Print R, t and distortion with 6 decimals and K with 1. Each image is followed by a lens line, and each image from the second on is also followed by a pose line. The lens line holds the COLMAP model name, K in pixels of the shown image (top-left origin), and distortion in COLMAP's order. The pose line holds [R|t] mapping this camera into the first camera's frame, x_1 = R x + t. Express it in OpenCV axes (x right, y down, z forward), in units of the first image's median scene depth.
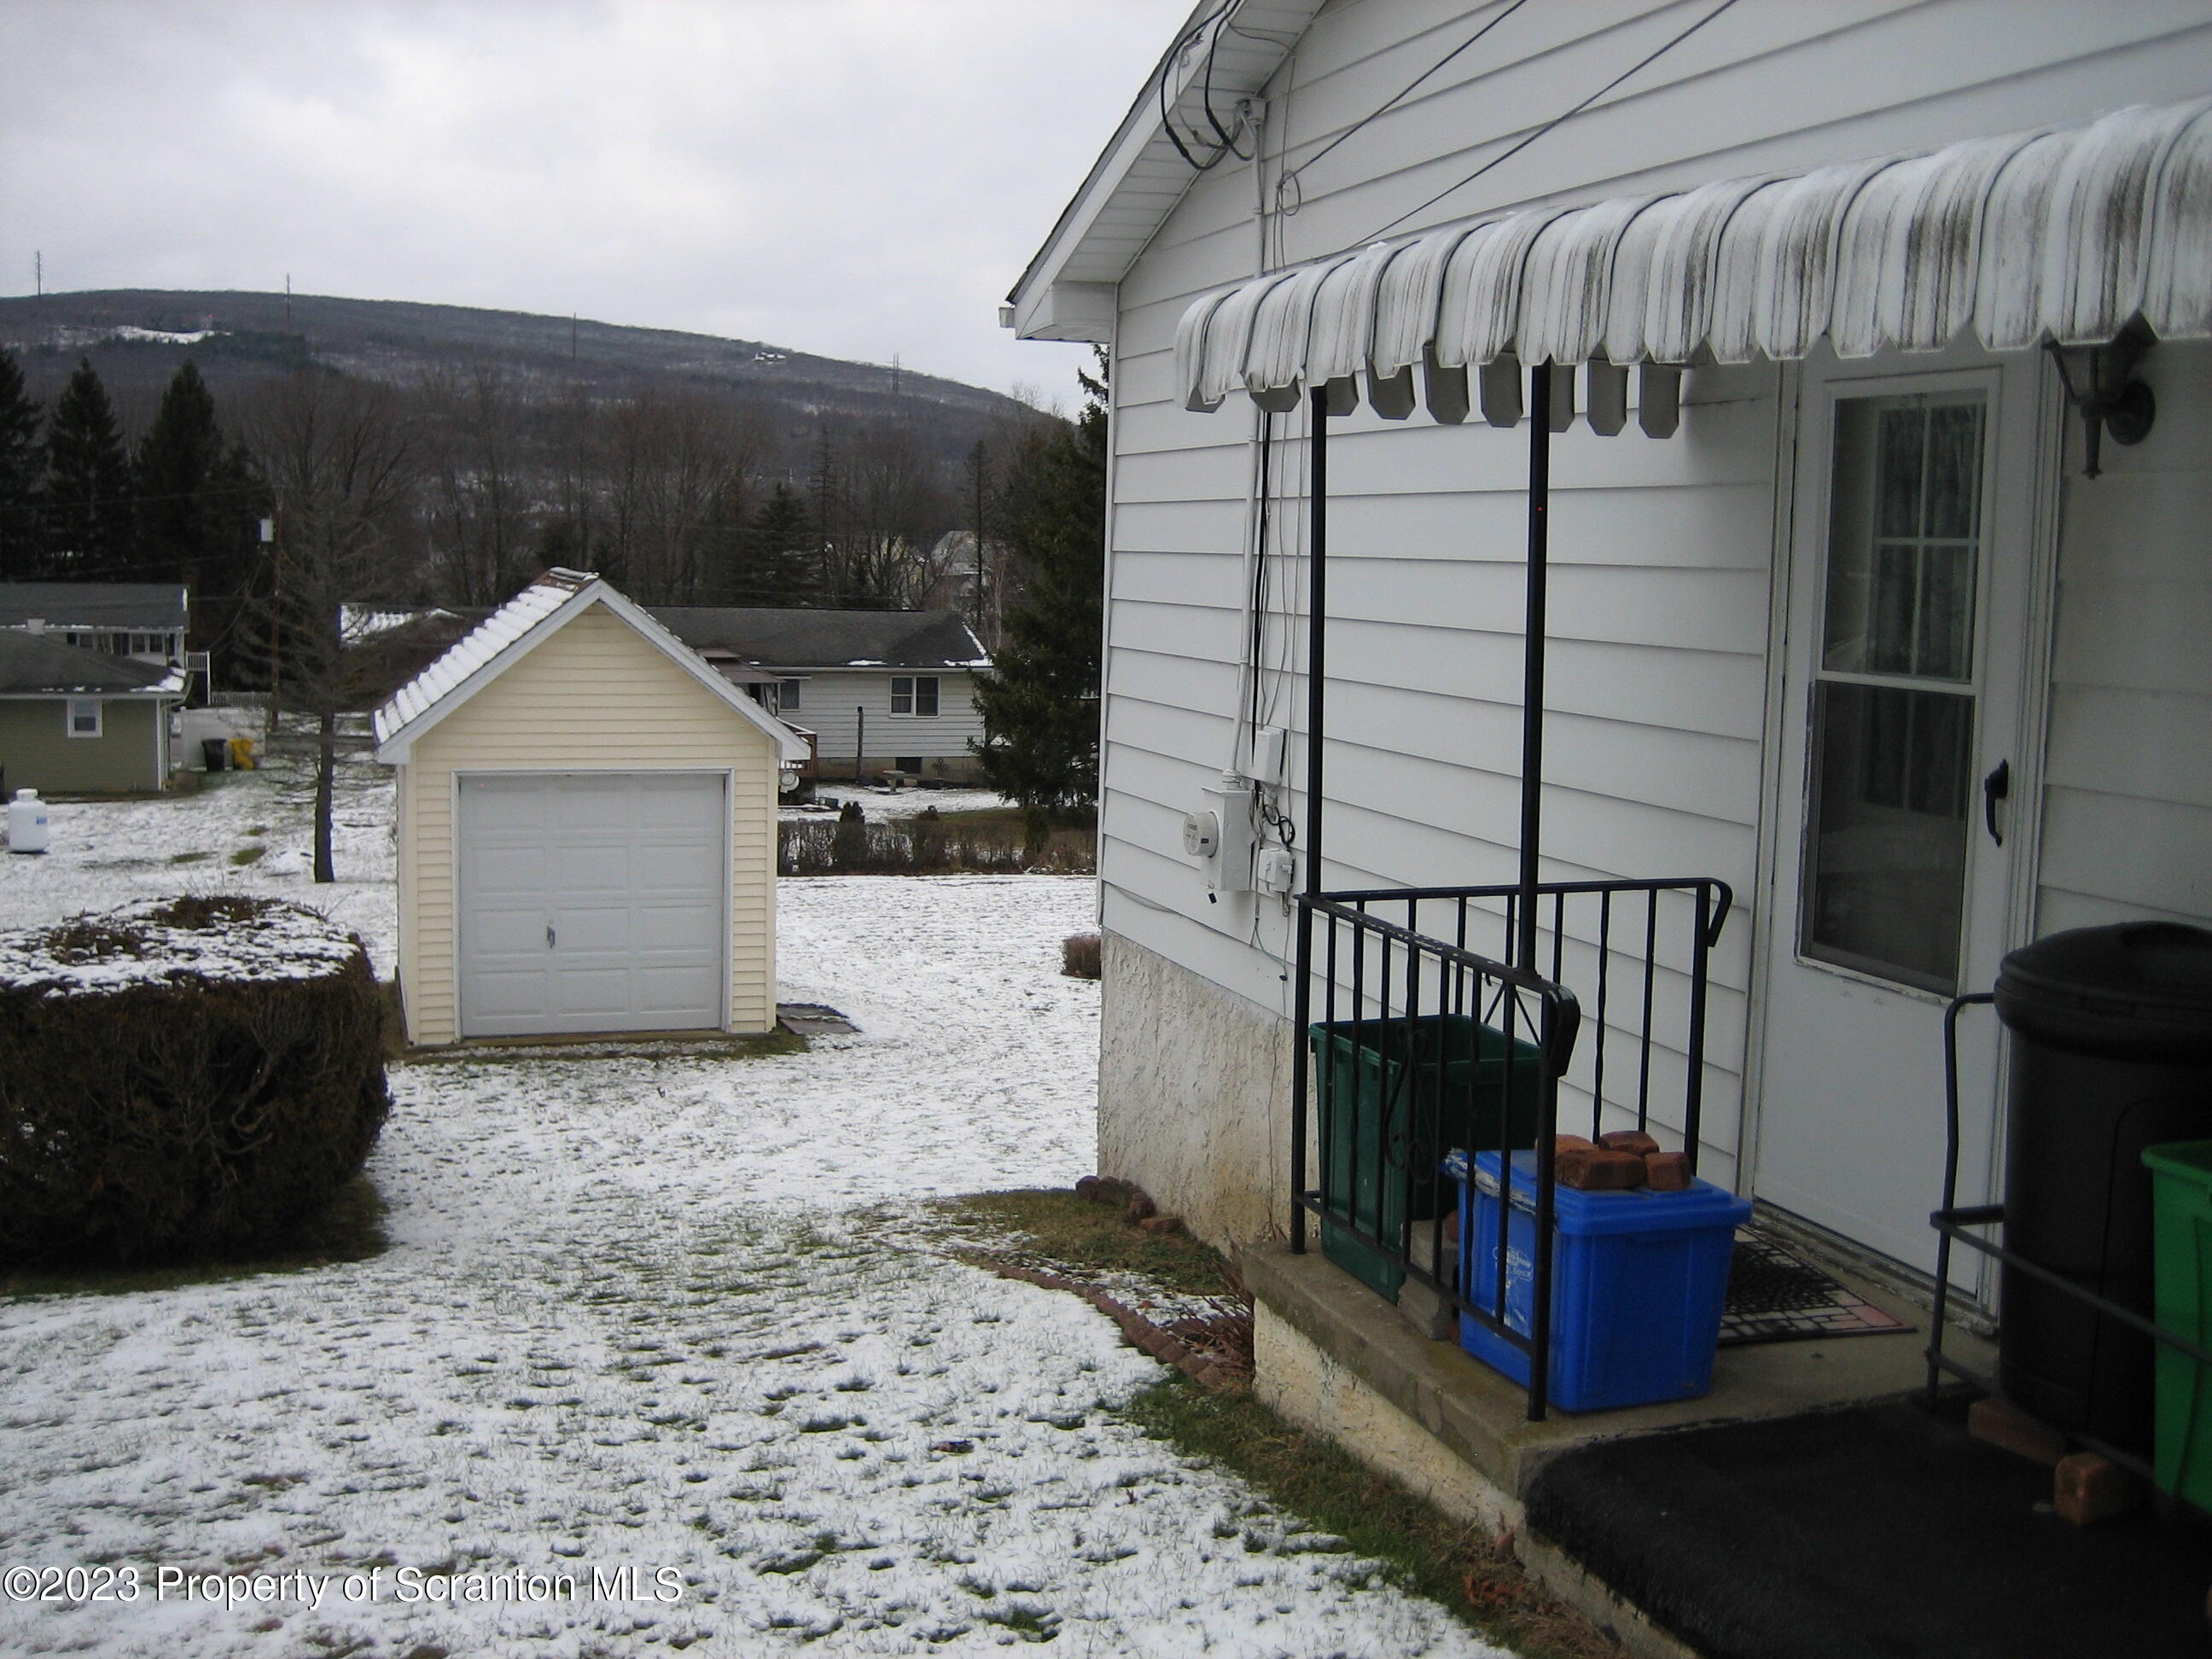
lens RADIAL K [[2334.4, 0, 1106.9], [0, 2334.4, 831.9], [0, 0, 1]] dist [-0.086855, 0.000000]
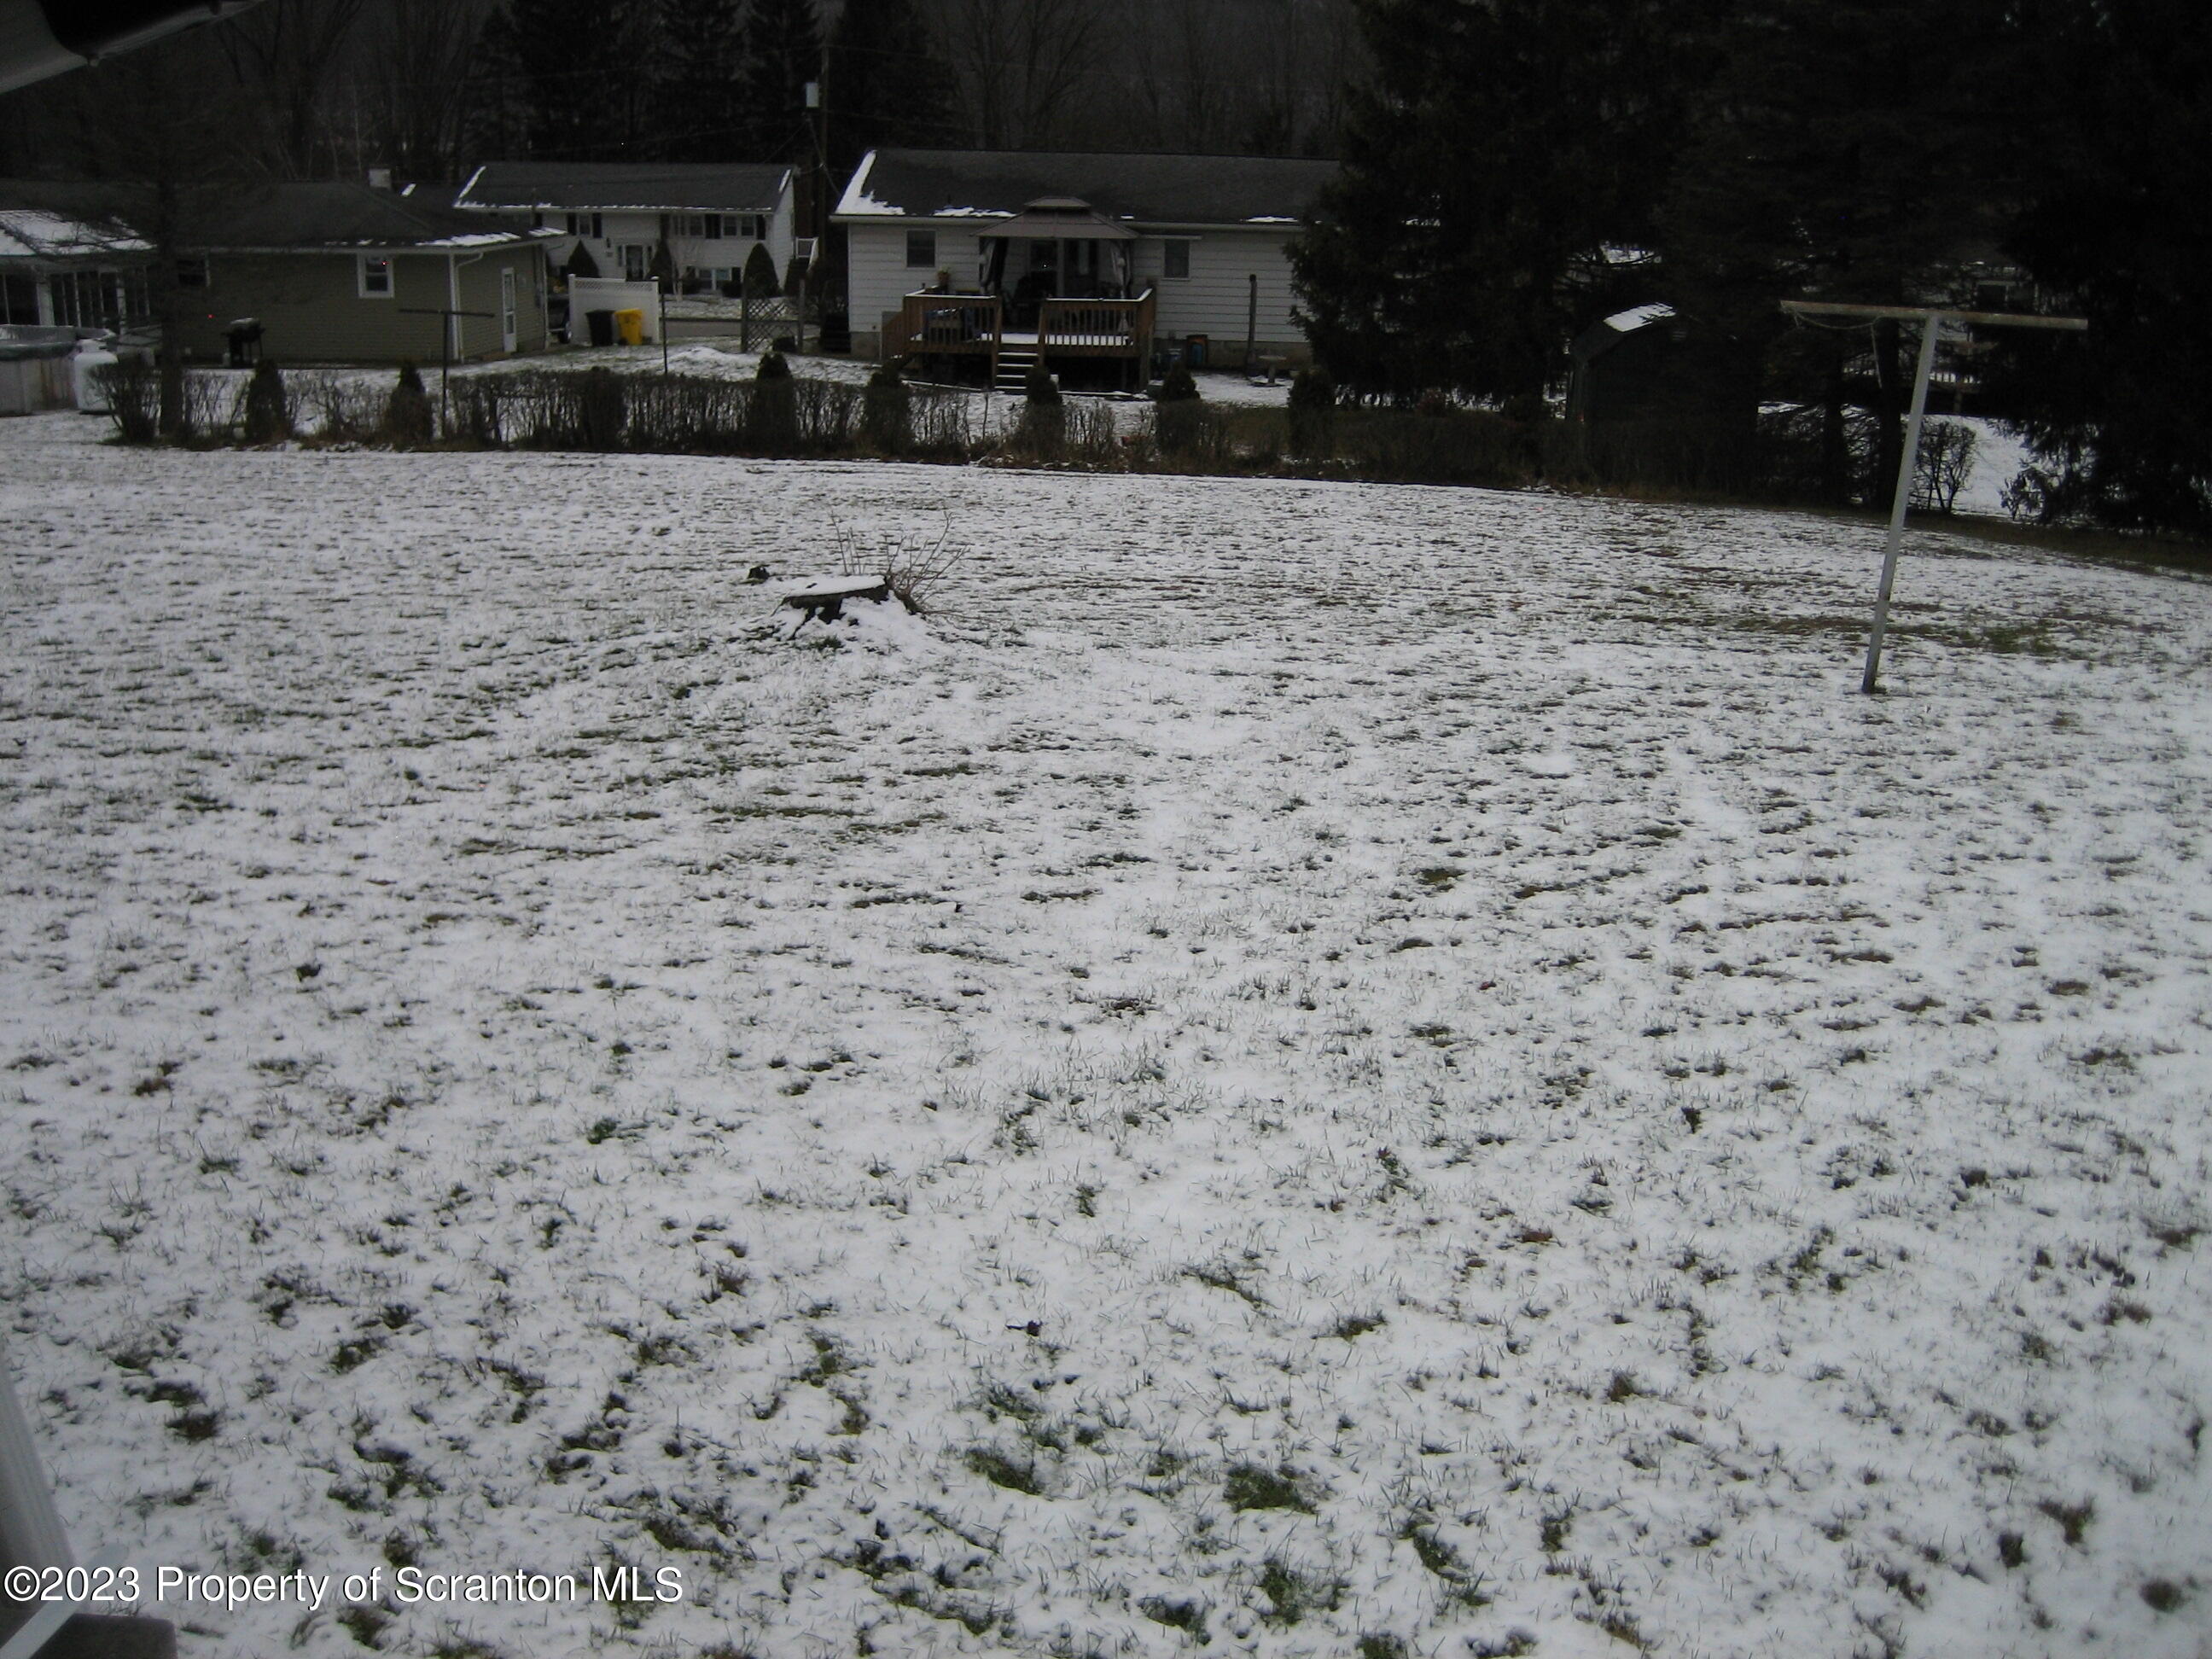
lens RADIAL K [[2334.4, 0, 1107.3], [0, 2334.4, 828.2], [0, 0, 1]] dist [-0.086855, 0.000000]
pose [[0.911918, 0.101504, -0.397620, 0.178639], [-0.041766, 0.986852, 0.156135, 0.010139], [0.408241, -0.125775, 0.904168, 0.245090]]
